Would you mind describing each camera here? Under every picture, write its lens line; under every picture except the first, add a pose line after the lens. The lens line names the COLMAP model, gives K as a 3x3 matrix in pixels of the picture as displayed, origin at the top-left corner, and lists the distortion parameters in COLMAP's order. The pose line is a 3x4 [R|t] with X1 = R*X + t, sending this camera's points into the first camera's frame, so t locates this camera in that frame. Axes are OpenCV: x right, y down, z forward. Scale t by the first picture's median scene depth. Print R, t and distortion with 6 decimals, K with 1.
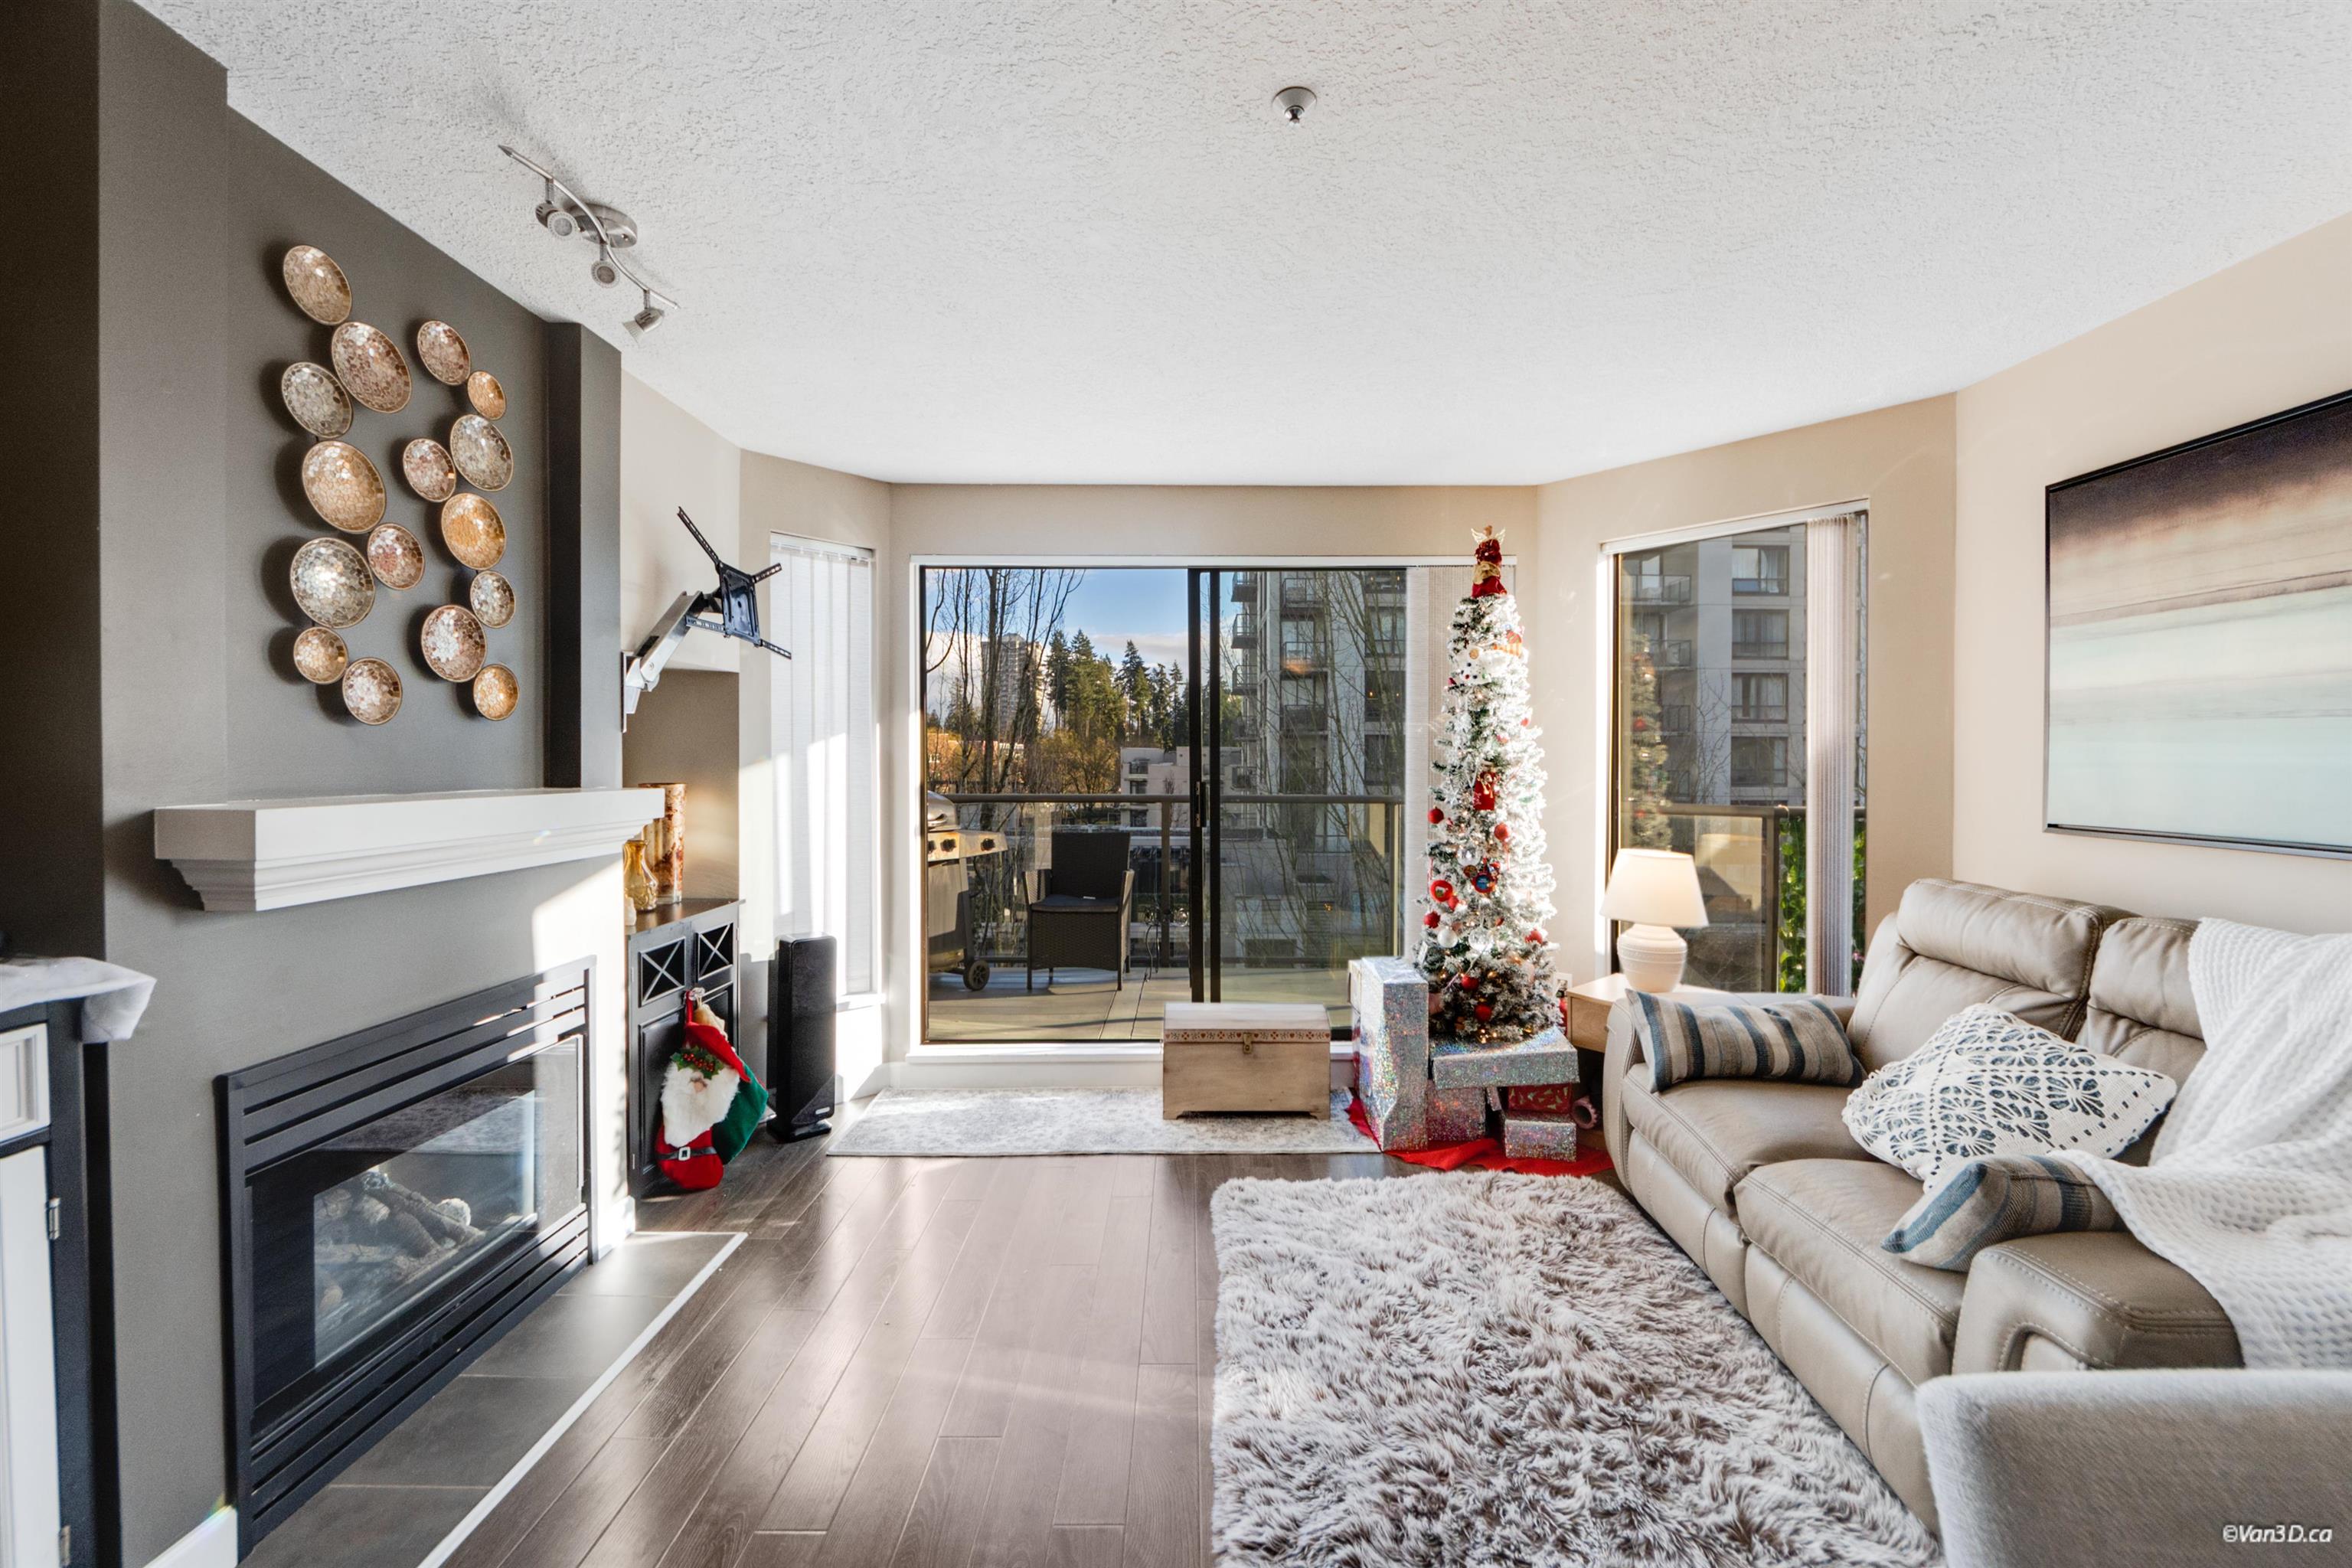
lens RADIAL K [[914.0, 0, 1214.2], [0, 914.0, 767.4], [0, 0, 1]] dist [0.001391, -0.000050]
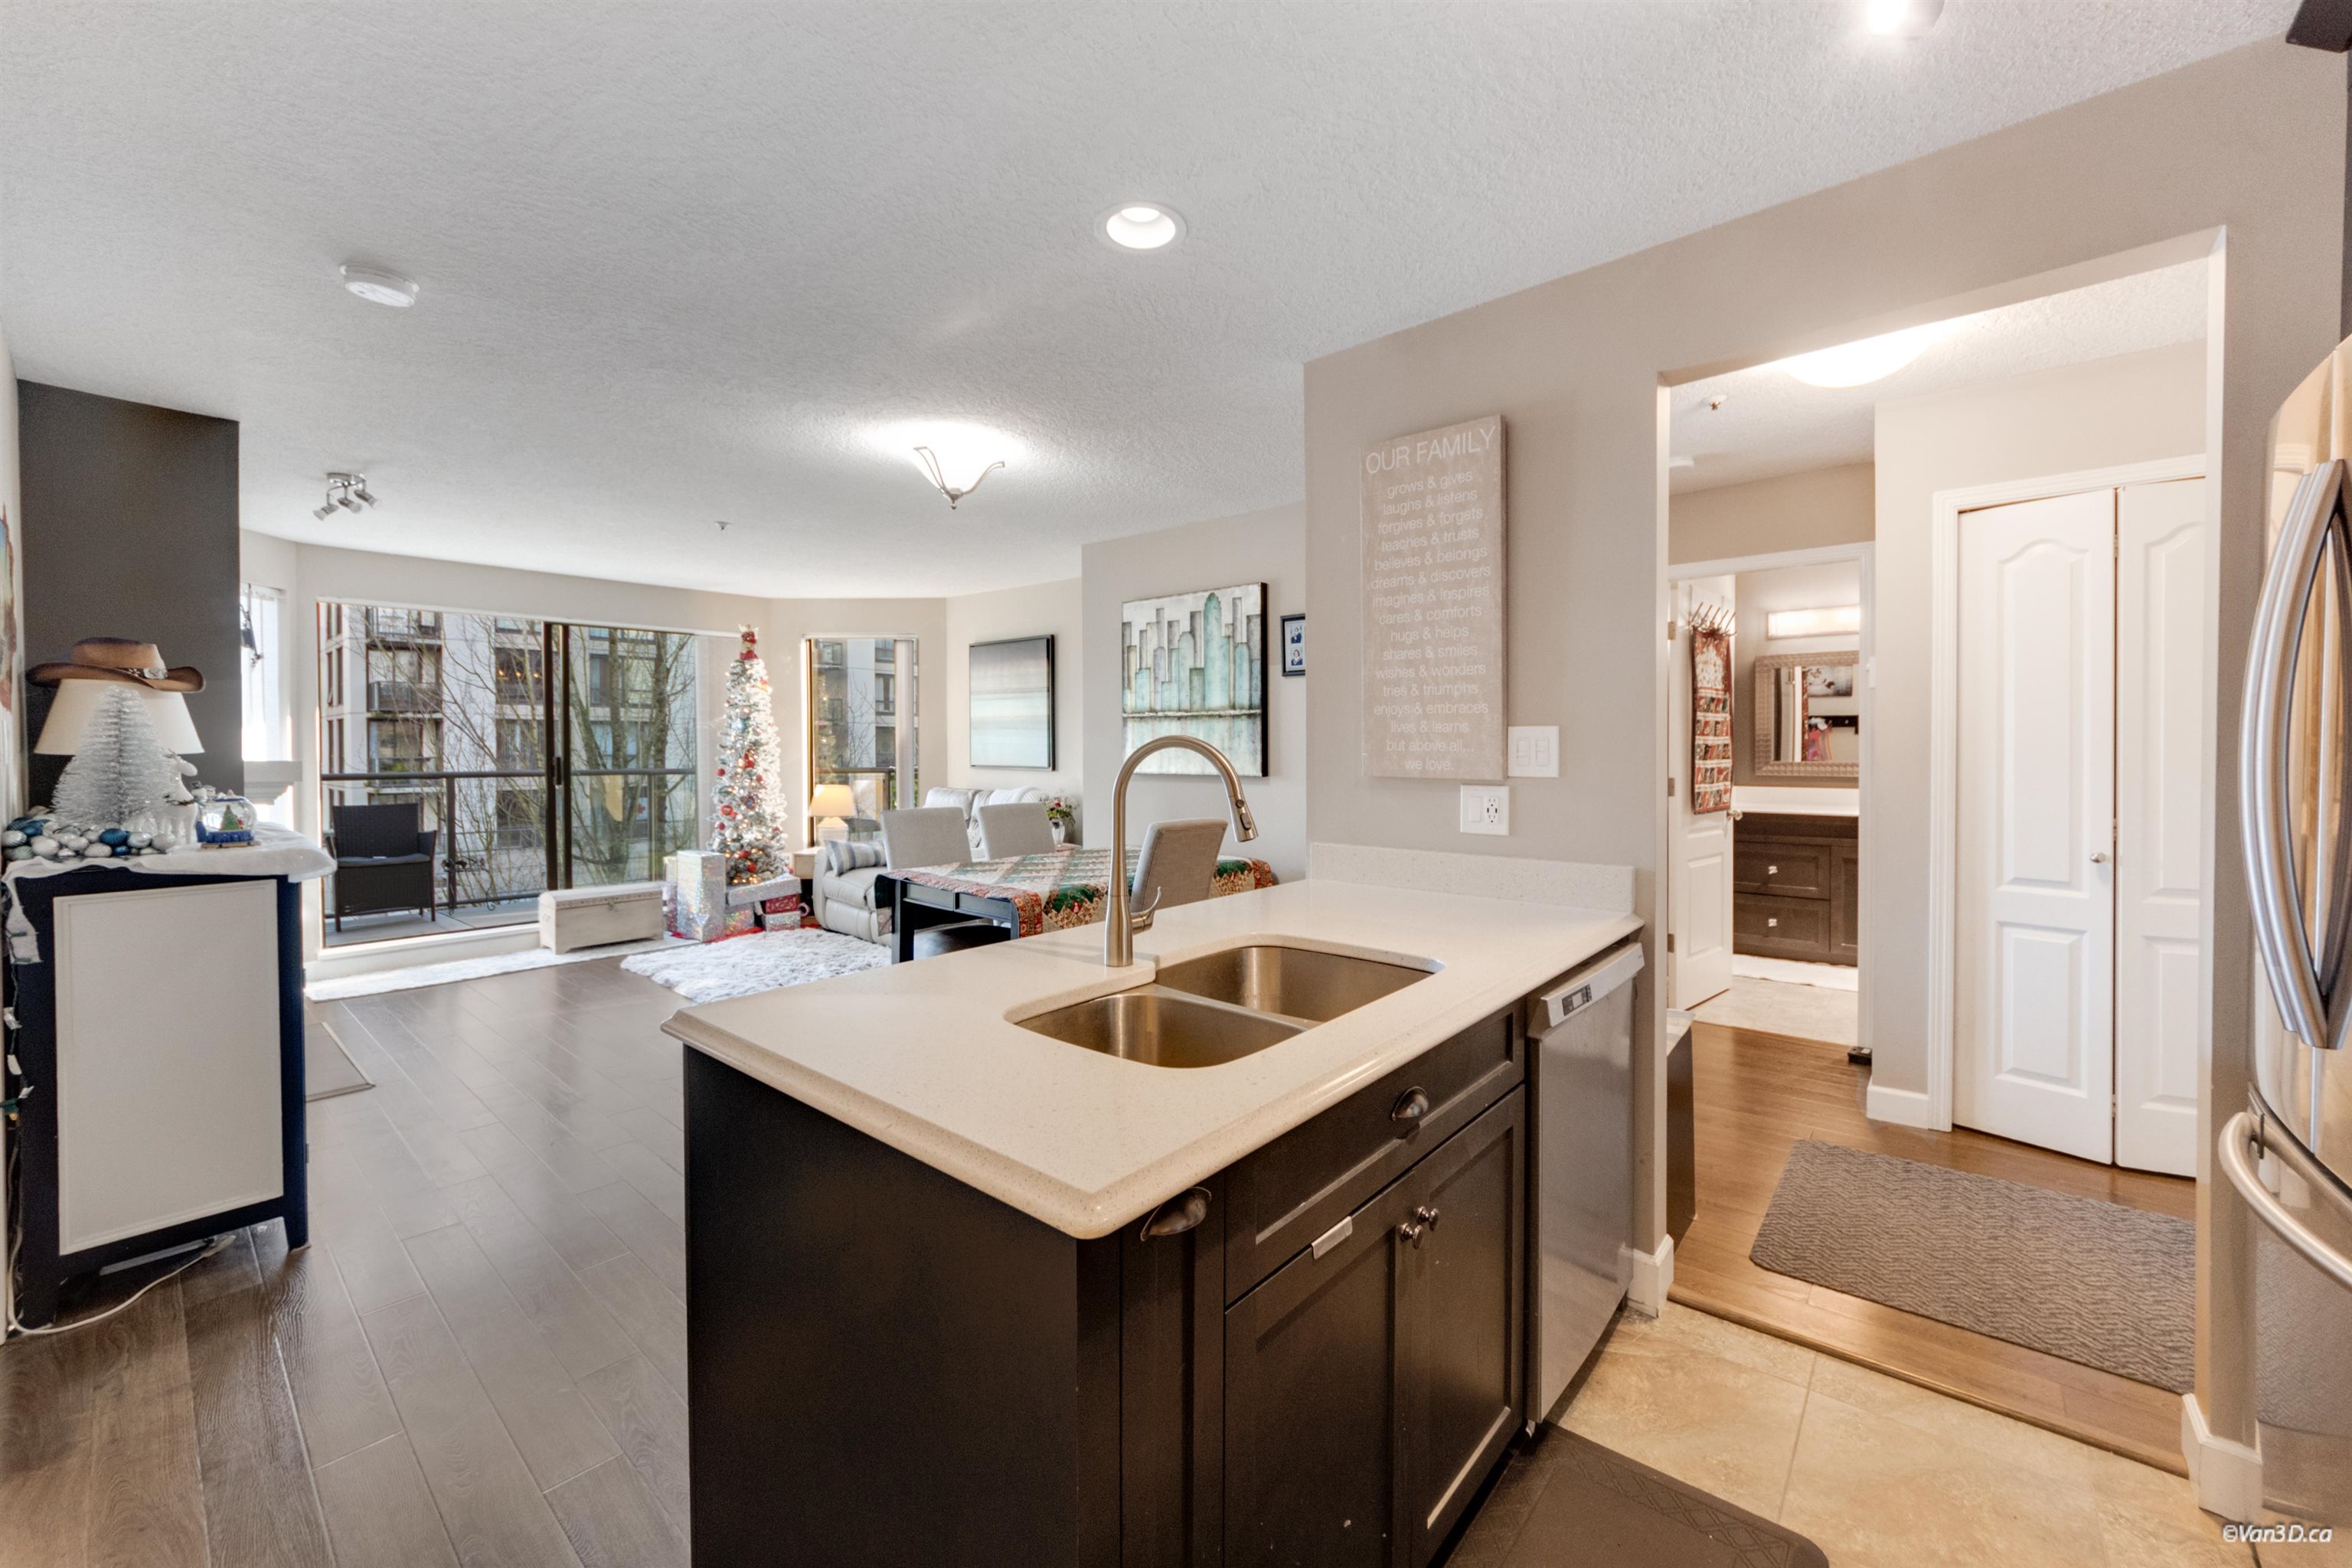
lens RADIAL K [[914.0, 0, 1214.2], [0, 914.0, 767.4], [0, 0, 1]] dist [0.001391, -0.000050]
pose [[0.647393, -0.020642, 0.761877, -0.564535], [0.010062, 0.999778, 0.018537, 0.018515], [-0.762090, -0.004335, 0.647457, -1.056667]]
